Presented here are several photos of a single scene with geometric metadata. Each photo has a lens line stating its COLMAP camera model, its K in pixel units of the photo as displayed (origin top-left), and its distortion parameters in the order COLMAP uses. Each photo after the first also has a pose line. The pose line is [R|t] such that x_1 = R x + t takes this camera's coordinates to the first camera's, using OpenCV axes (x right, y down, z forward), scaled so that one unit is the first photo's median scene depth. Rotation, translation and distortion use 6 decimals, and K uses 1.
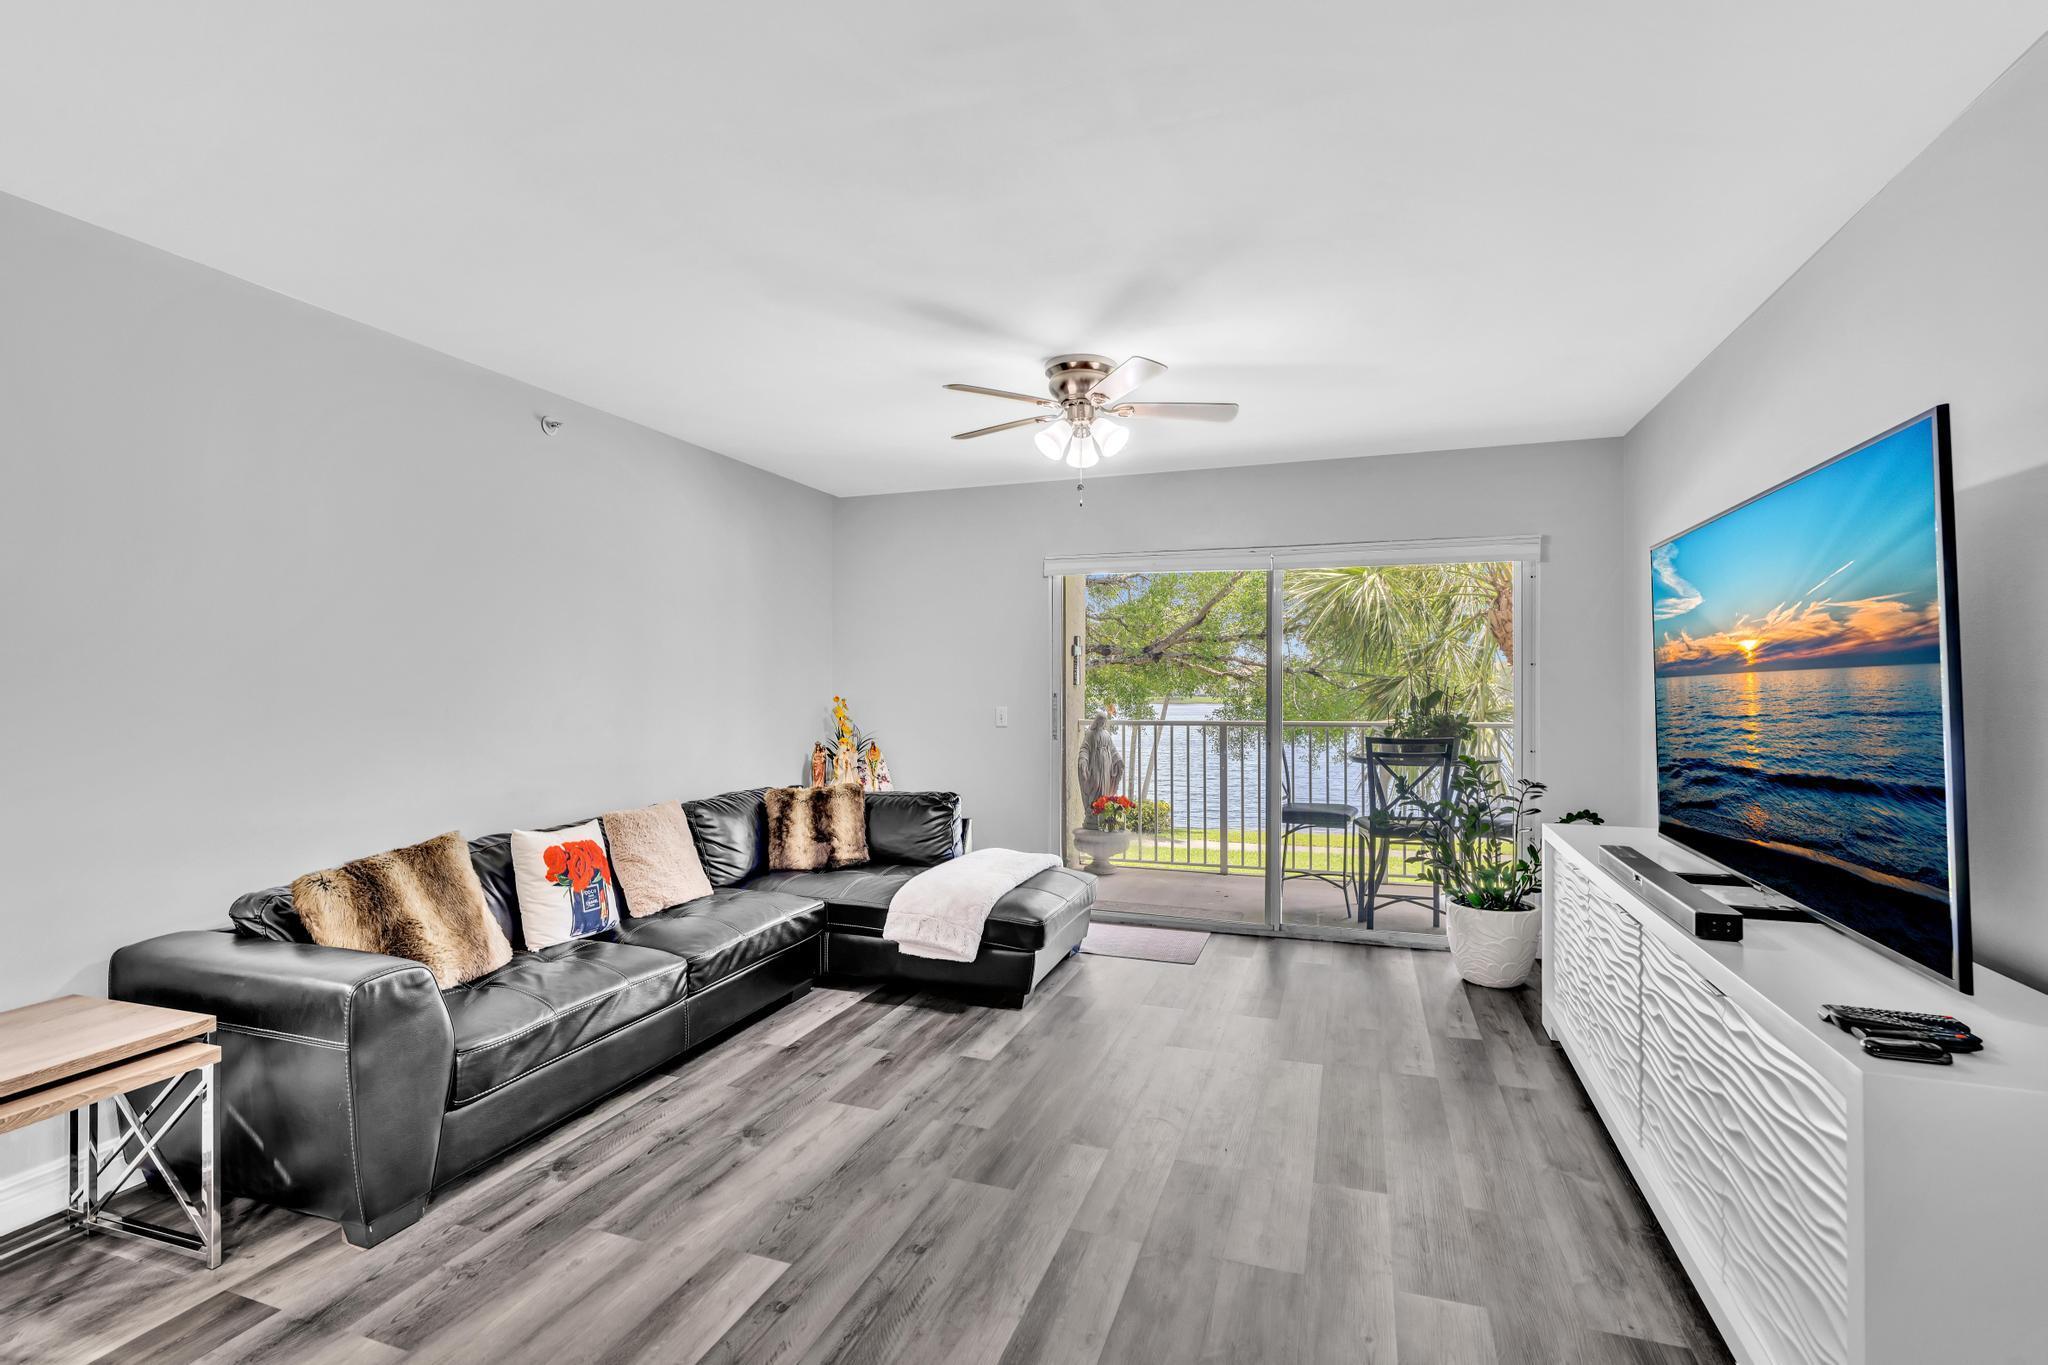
lens RADIAL K [[914.3, 0, 974.5], [0, 914.3, 642.5], [0, 0, 1]] dist [-0.004674, 0.002186]
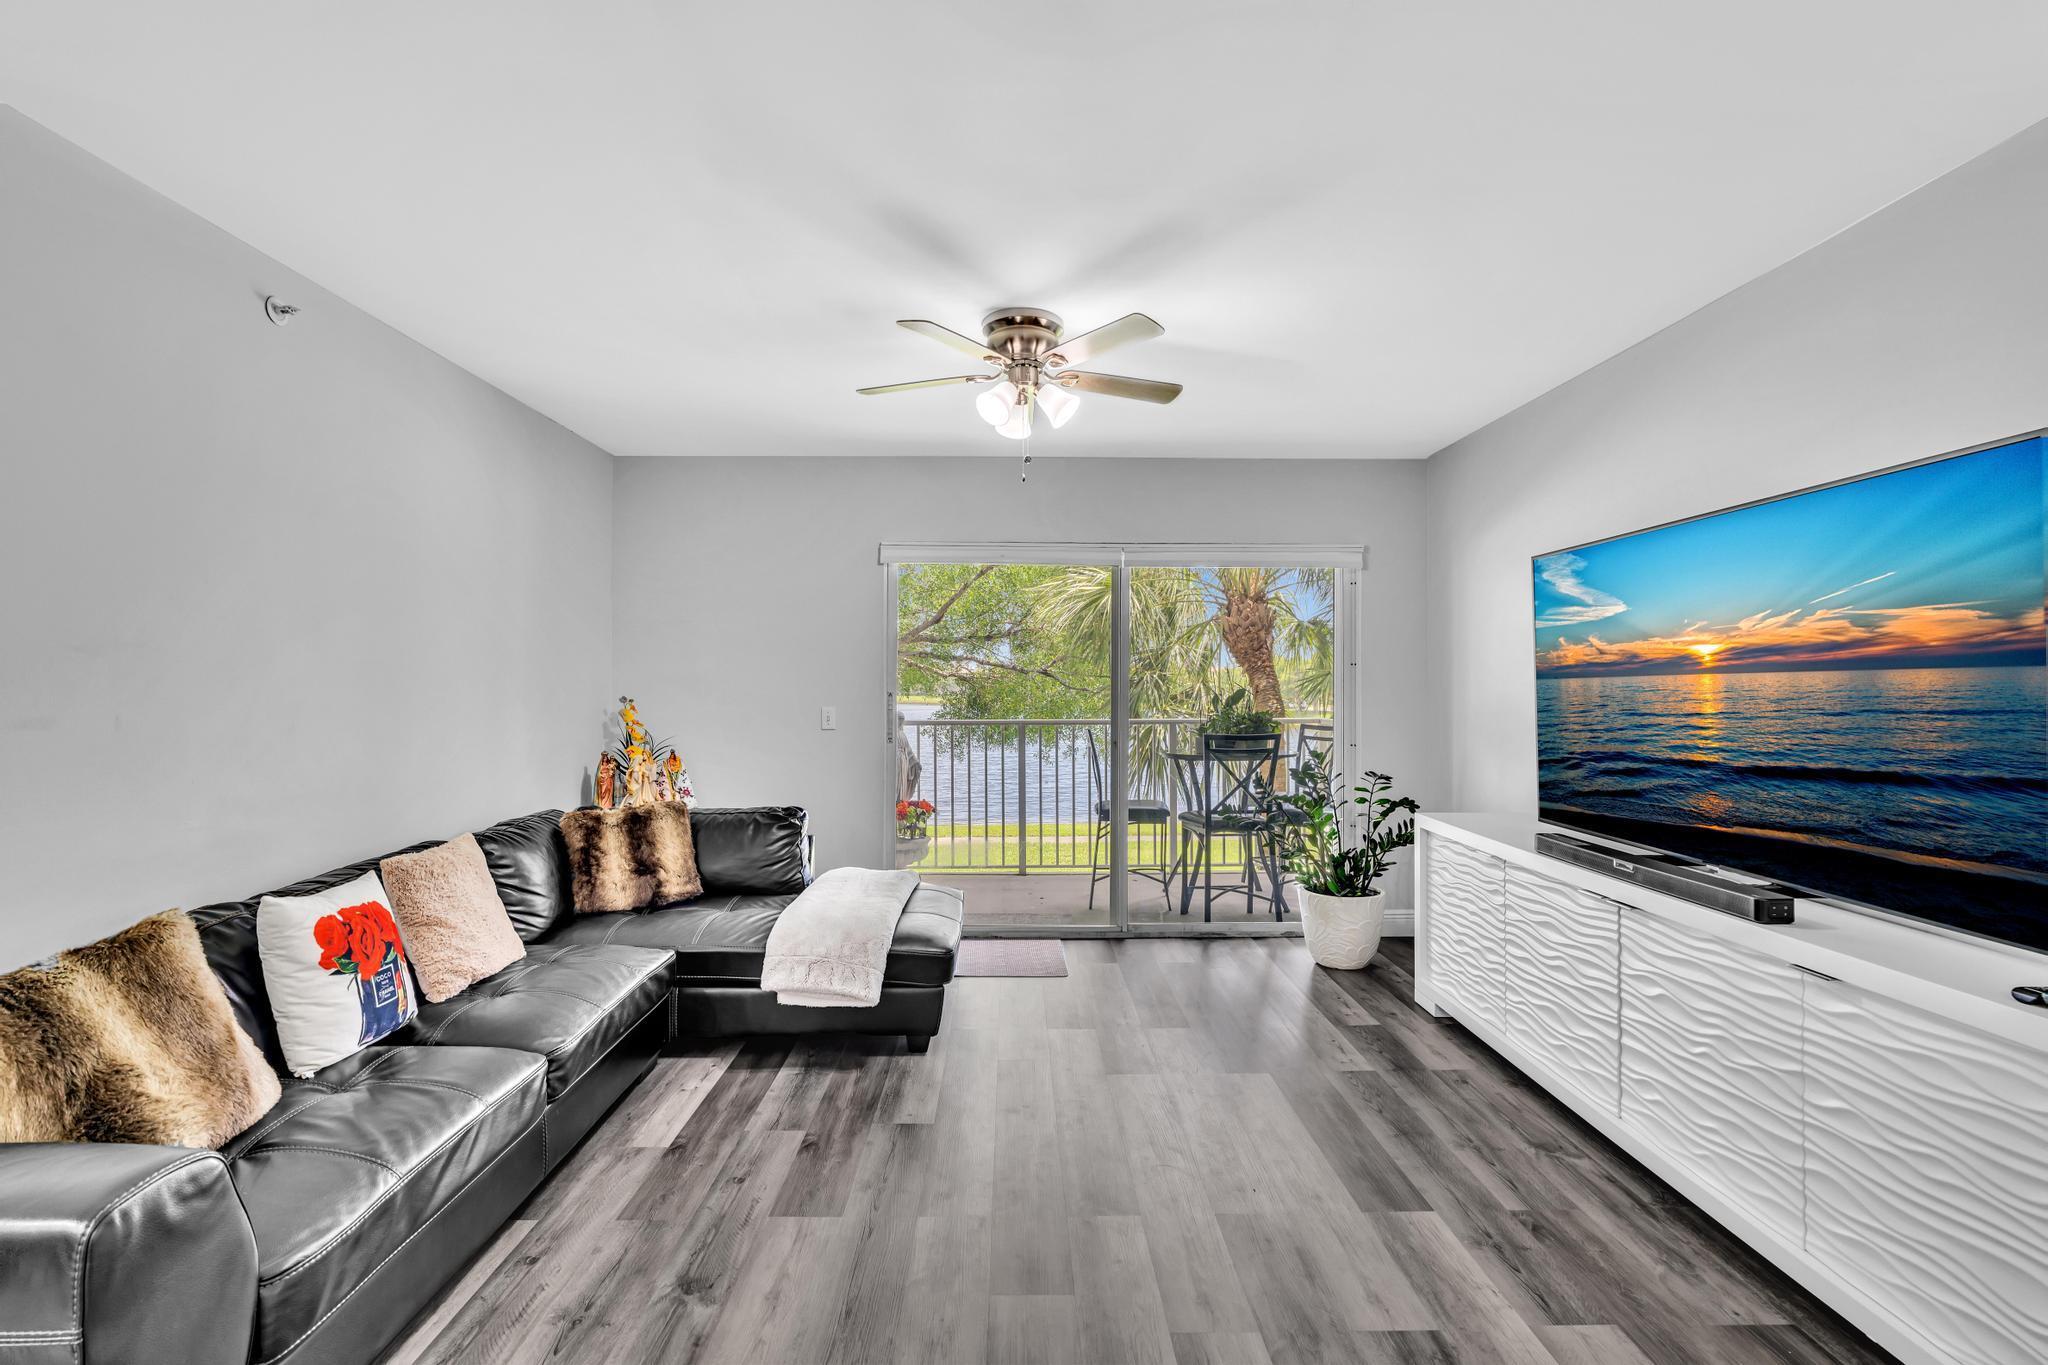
lens RADIAL K [[914.3, 0, 978.8], [0, 914.3, 645.5], [0, 0, 1]] dist [-0.004674, 0.002186]
pose [[0.936826, 0.016915, 0.349387, -0.245279], [-0.019123, 0.999813, 0.002871, 0.008707], [-0.349273, -0.009371, 0.936974, 0.190956]]
